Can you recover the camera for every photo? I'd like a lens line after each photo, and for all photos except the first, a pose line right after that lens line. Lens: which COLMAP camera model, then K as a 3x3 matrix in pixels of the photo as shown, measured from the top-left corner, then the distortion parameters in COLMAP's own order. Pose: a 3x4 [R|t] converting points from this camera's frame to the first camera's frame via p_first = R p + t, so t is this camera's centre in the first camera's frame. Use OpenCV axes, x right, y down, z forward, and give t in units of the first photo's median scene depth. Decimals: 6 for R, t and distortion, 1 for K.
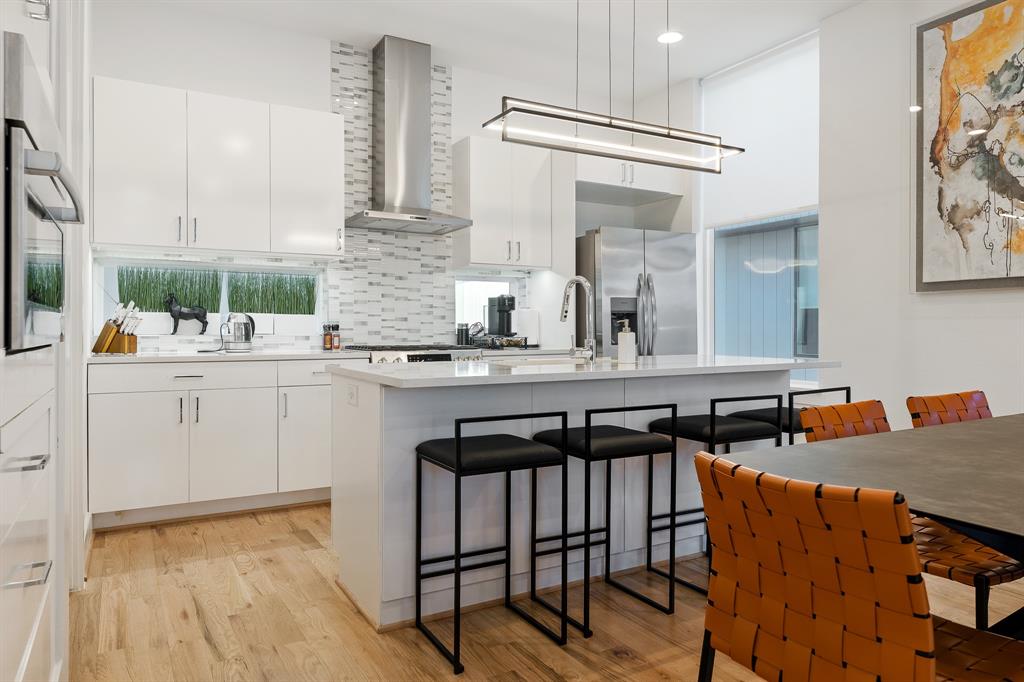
lens RADIAL K [[696.0, 0, 512.0], [0, 696.0, 341.0], [0, 0, 1]] dist [-0.003473, -0.000271]
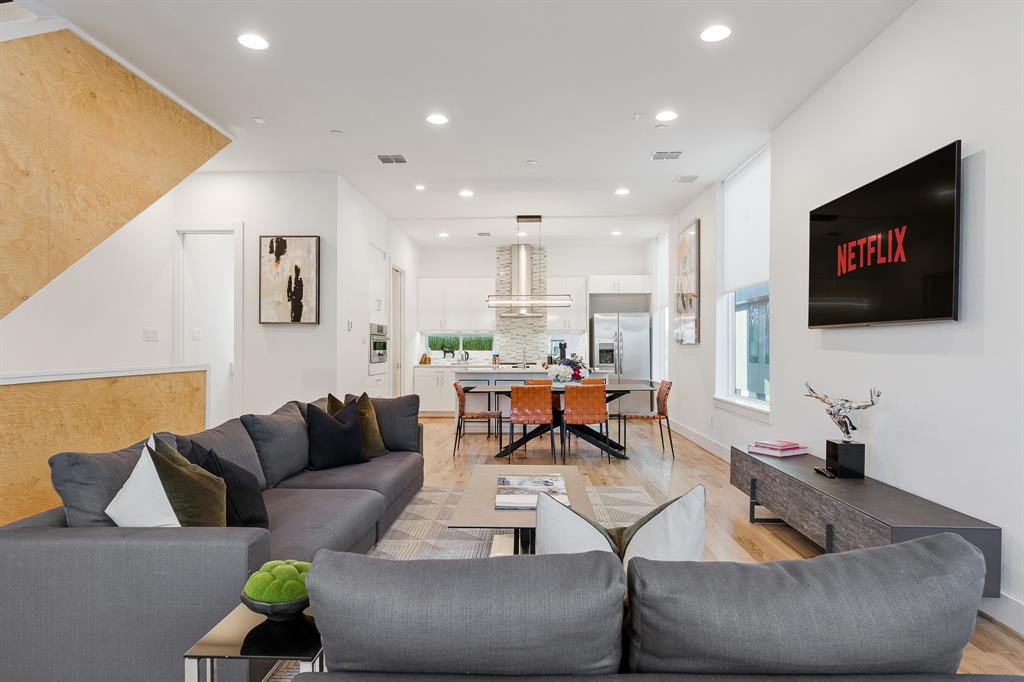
lens RADIAL K [[614.2, 0, 512.7], [0, 614.2, 352.2], [0, 0, 1]] dist [-0.000042, 0.000047]
pose [[0.837369, 0.003277, -0.546628, 1.120775], [-0.007286, 0.999960, -0.005167, -0.021636], [0.546589, 0.008309, 0.837360, -0.972446]]
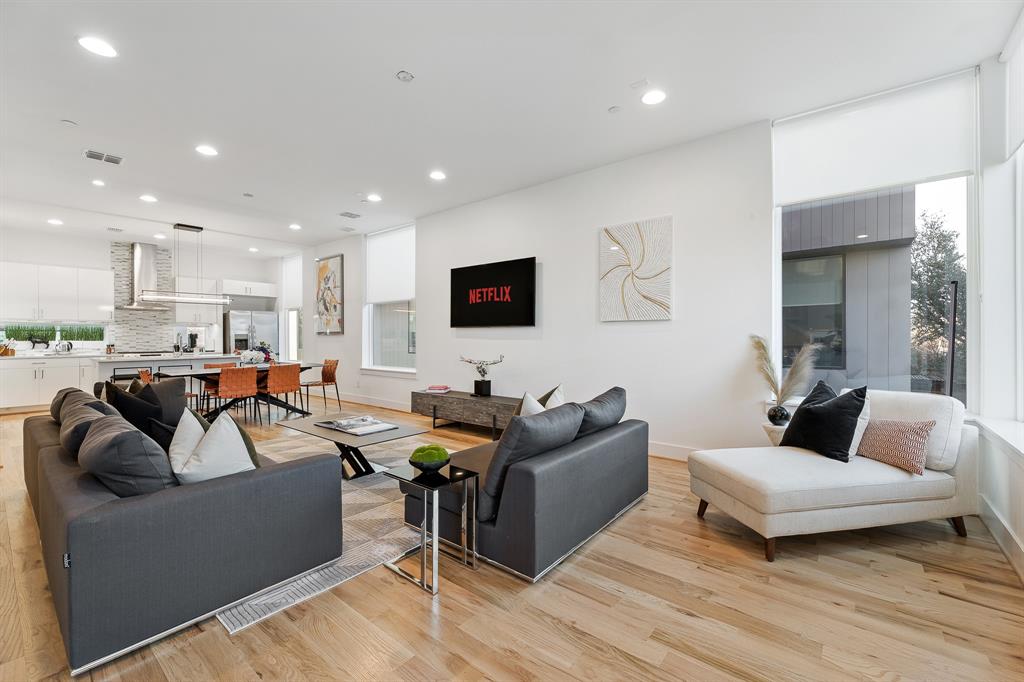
lens RADIAL K [[435.0, 0, 536.8], [0, 435.0, 342.8], [0, 0, 1]] dist [0.000255, -0.000391]
pose [[0.923634, -0.006851, 0.383214, 0.672008], [0.007378, 0.999973, 0.000093, -0.017971], [-0.383204, 0.002742, 0.923659, -1.306359]]
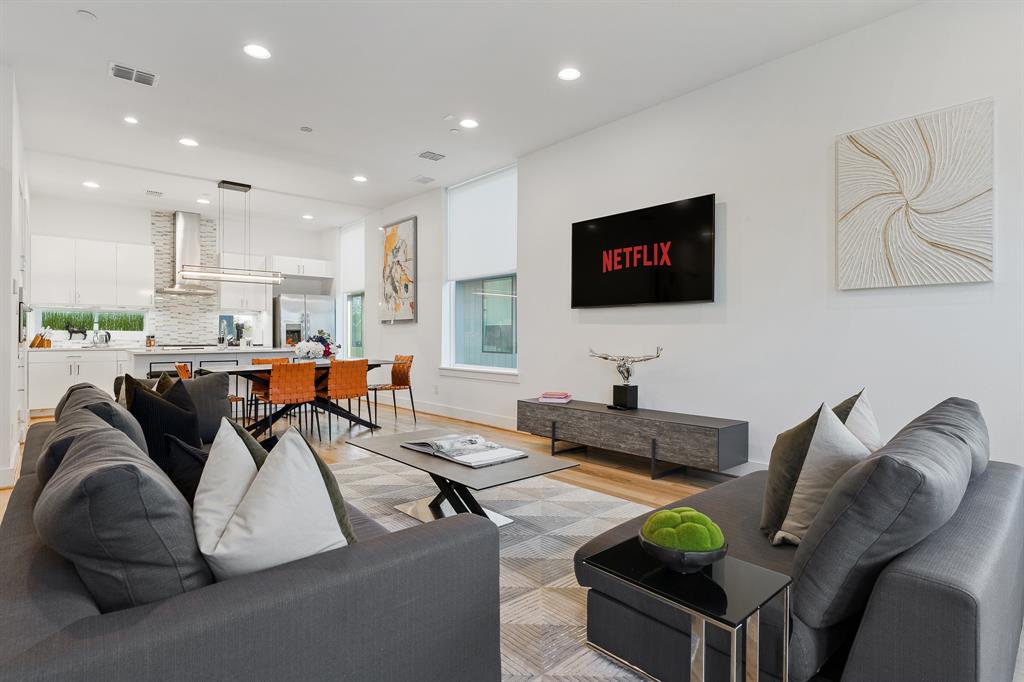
lens RADIAL K [[533.3, 0, 524.9], [0, 533.3, 342.3], [0, 0, 1]] dist [-0.002457, 0.000070]
pose [[0.976793, -0.003249, 0.214160, 0.592667], [0.004298, 0.999981, -0.004432, 0.012815], [-0.214142, 0.005249, 0.976788, -1.021023]]
